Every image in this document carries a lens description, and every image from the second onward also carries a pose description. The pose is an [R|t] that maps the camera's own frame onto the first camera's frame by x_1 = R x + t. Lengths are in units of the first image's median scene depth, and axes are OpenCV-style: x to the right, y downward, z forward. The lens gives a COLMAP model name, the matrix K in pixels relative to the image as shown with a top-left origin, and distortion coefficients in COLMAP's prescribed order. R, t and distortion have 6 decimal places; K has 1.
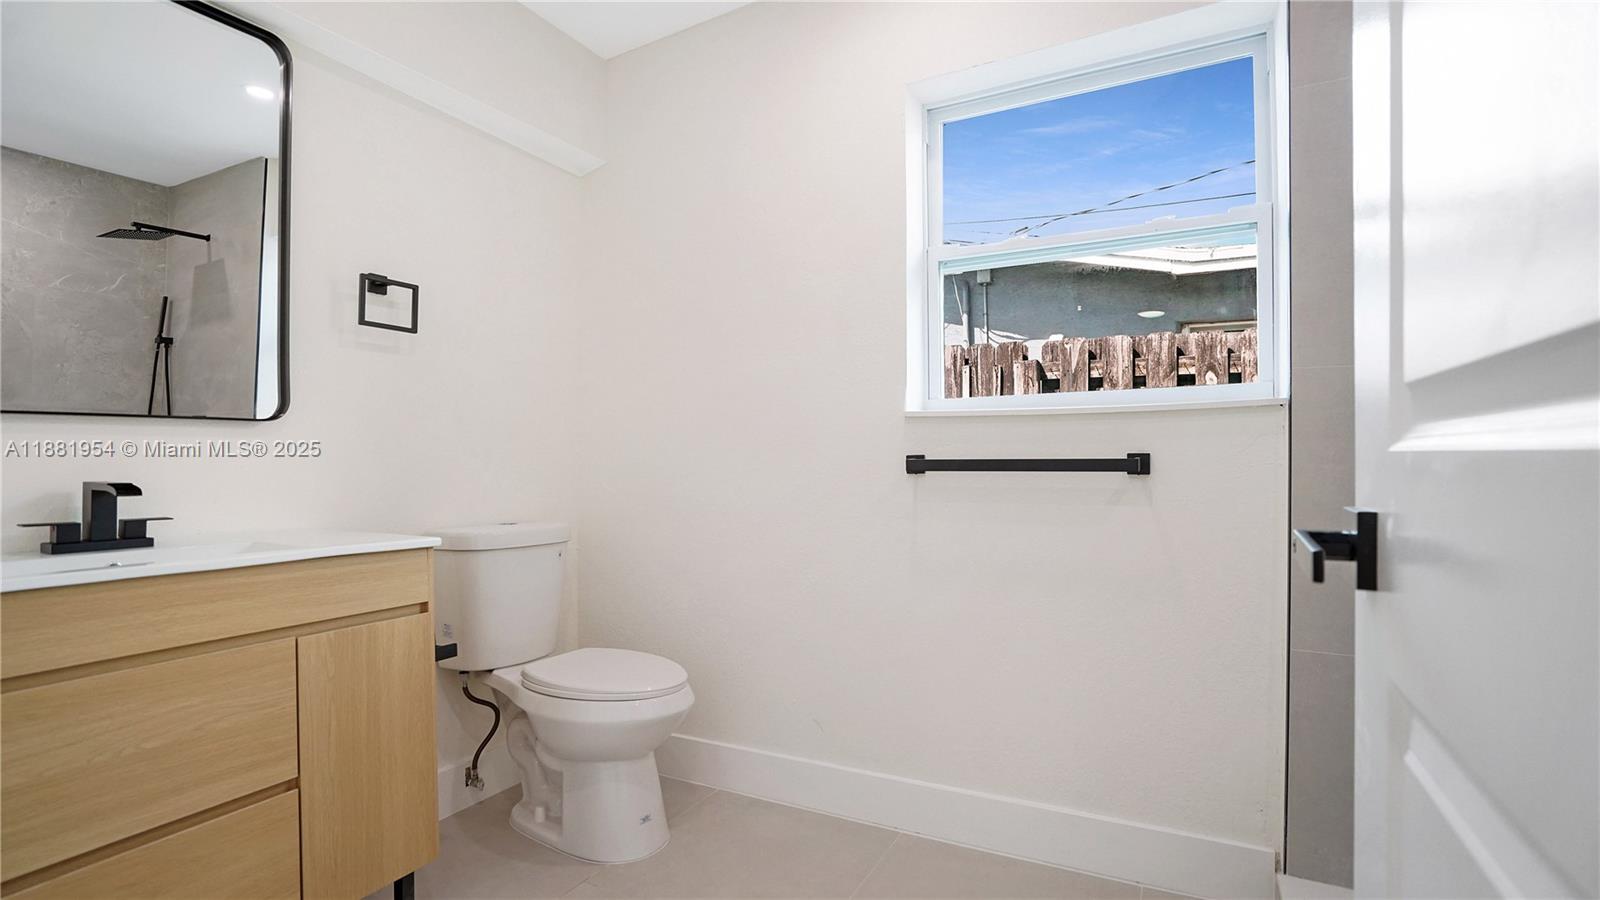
lens RADIAL K [[734.3, 0, 796.2], [0, 734.3, 421.4], [0, 0, 1]] dist [-0.023964, -0.000128]
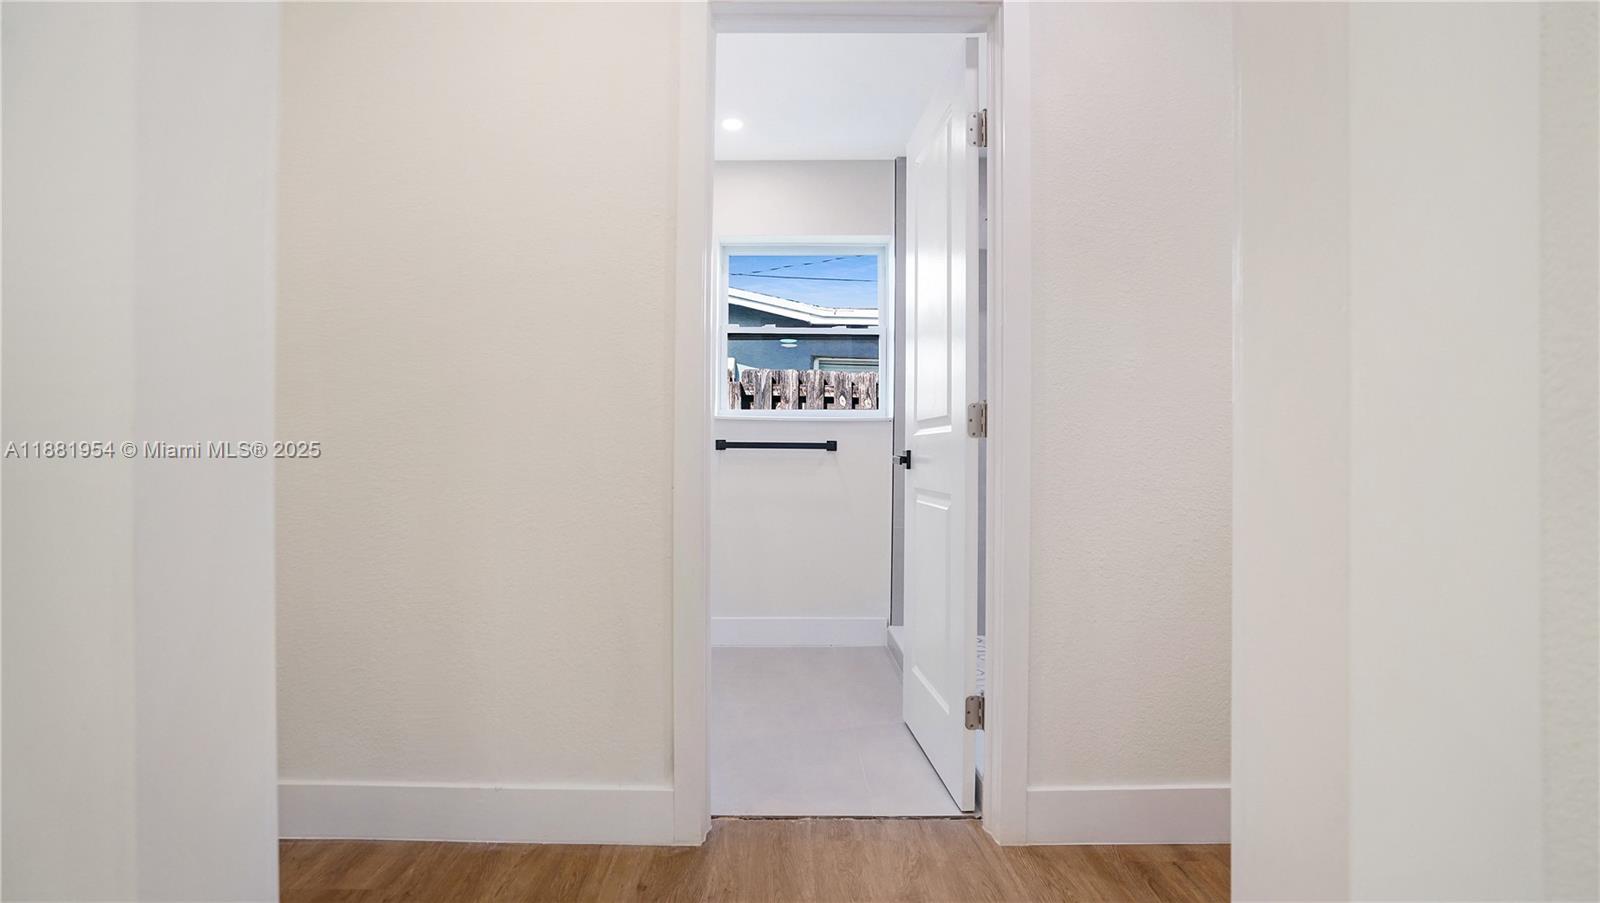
lens RADIAL K [[745.2, 0, 793.9], [0, 745.2, 459.2], [0, 0, 1]] dist [-0.058266, 0.024113]
pose [[0.881601, 0.006536, 0.471950, -0.336528], [-0.030922, 0.998556, 0.043934, 0.003198], [-0.470982, -0.053326, 0.880530, -0.457207]]
